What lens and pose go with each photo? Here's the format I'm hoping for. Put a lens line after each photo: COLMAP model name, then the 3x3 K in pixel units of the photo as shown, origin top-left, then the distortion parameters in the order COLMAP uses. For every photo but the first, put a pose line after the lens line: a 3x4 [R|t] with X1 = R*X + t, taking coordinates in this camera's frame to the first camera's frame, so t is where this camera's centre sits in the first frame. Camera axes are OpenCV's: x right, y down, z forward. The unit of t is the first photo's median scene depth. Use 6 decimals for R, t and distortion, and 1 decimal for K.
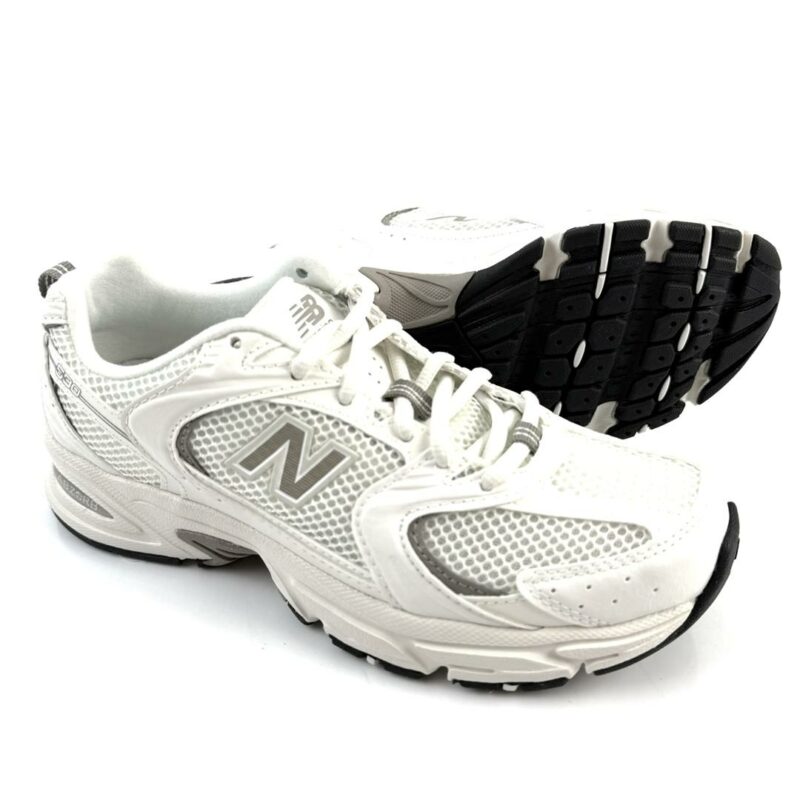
lens RADIAL K [[751.1, 0, 387.6], [0, 751.1, 402.4], [0, 0, 1]] dist [0.225136, -0.567282]
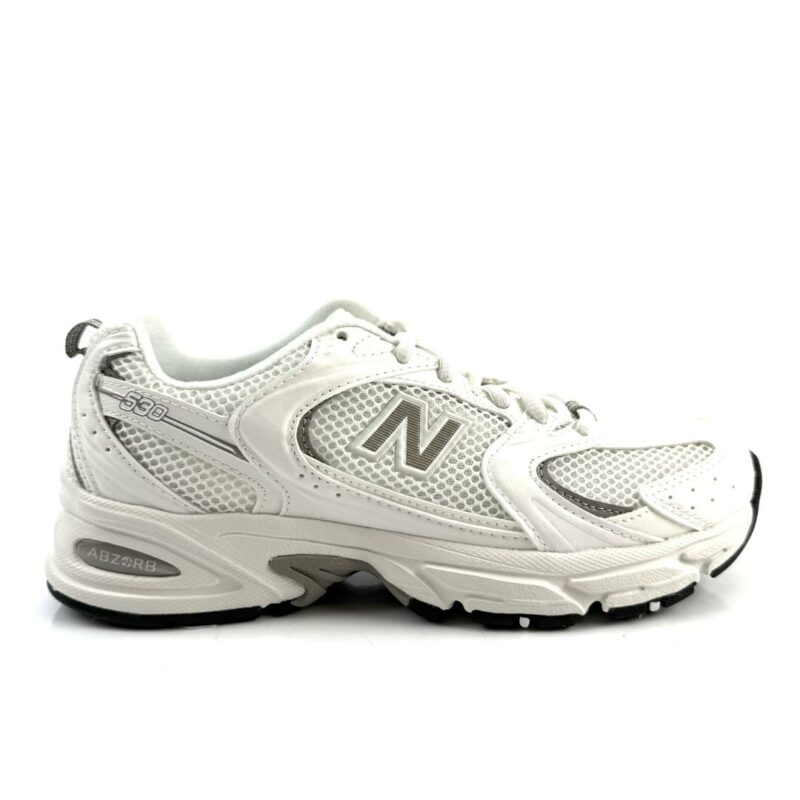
lens RADIAL K [[751.1, 0, 387.6], [0, 751.1, 402.4], [0, 0, 1]] dist [0.225136, -0.567282]
pose [[0.903730, -0.054394, 0.424634, -0.597227], [0.219328, 0.910661, -0.350132, 0.391791], [-0.367652, 0.409559, 0.834921, 0.124238]]
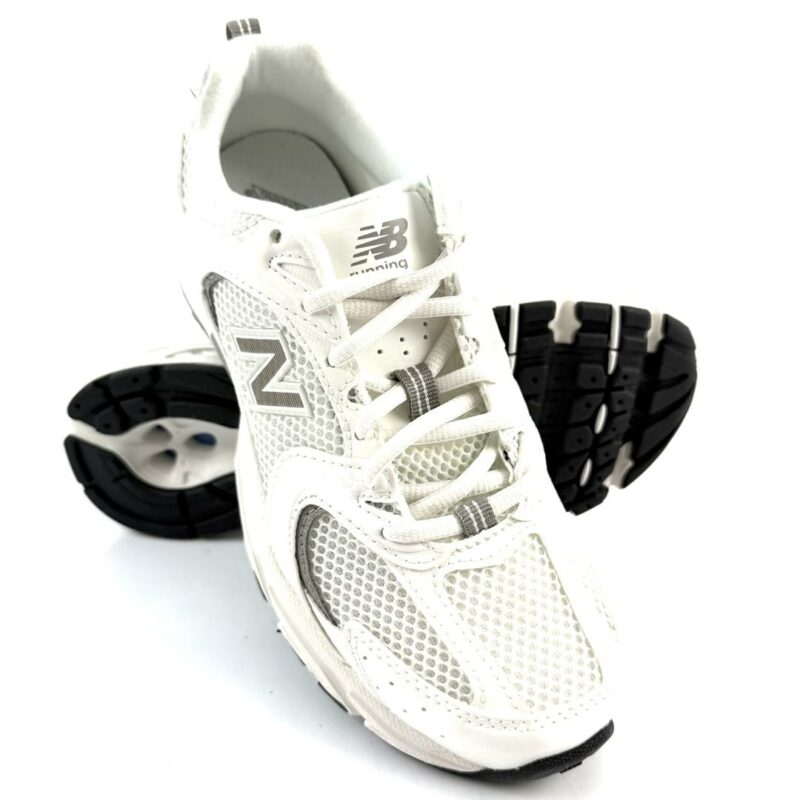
lens RADIAL K [[751.1, 0, 387.6], [0, 751.1, 402.4], [0, 0, 1]] dist [0.225136, -0.567282]
pose [[0.726896, 0.639766, -0.249645, 0.250104], [-0.478048, 0.732362, 0.484888, -0.436685], [0.493045, -0.233121, 0.838189, 0.254711]]
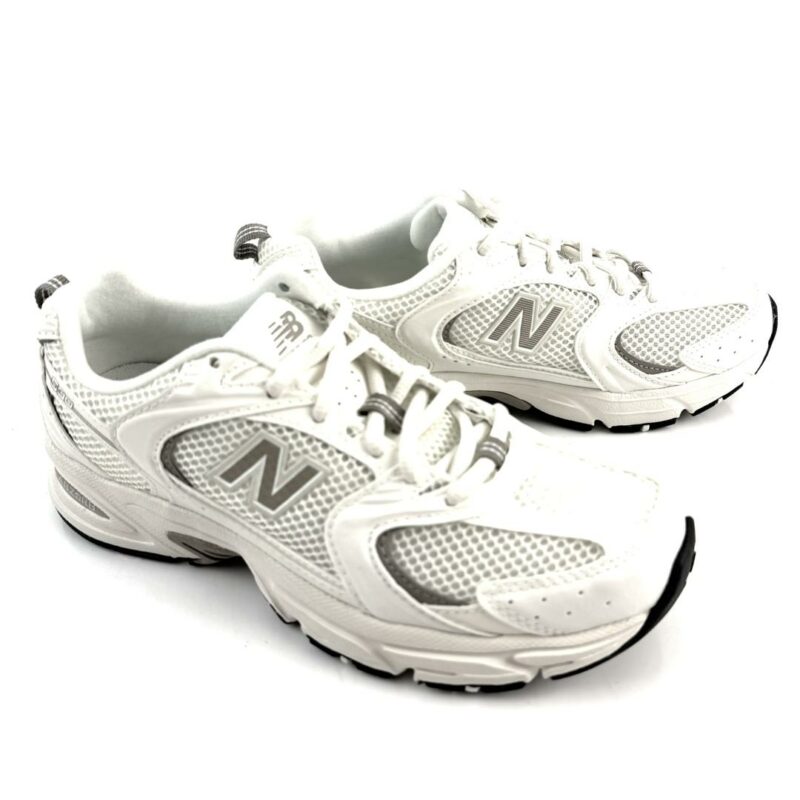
lens RADIAL K [[751.1, 0, 387.6], [0, 751.1, 402.4], [0, 0, 1]] dist [0.225136, -0.567282]
pose [[0.999351, 0.003283, -0.035862, 0.076647], [-0.001397, 0.998621, 0.052484, -0.078771], [0.035985, -0.052400, 0.997978, -0.043522]]
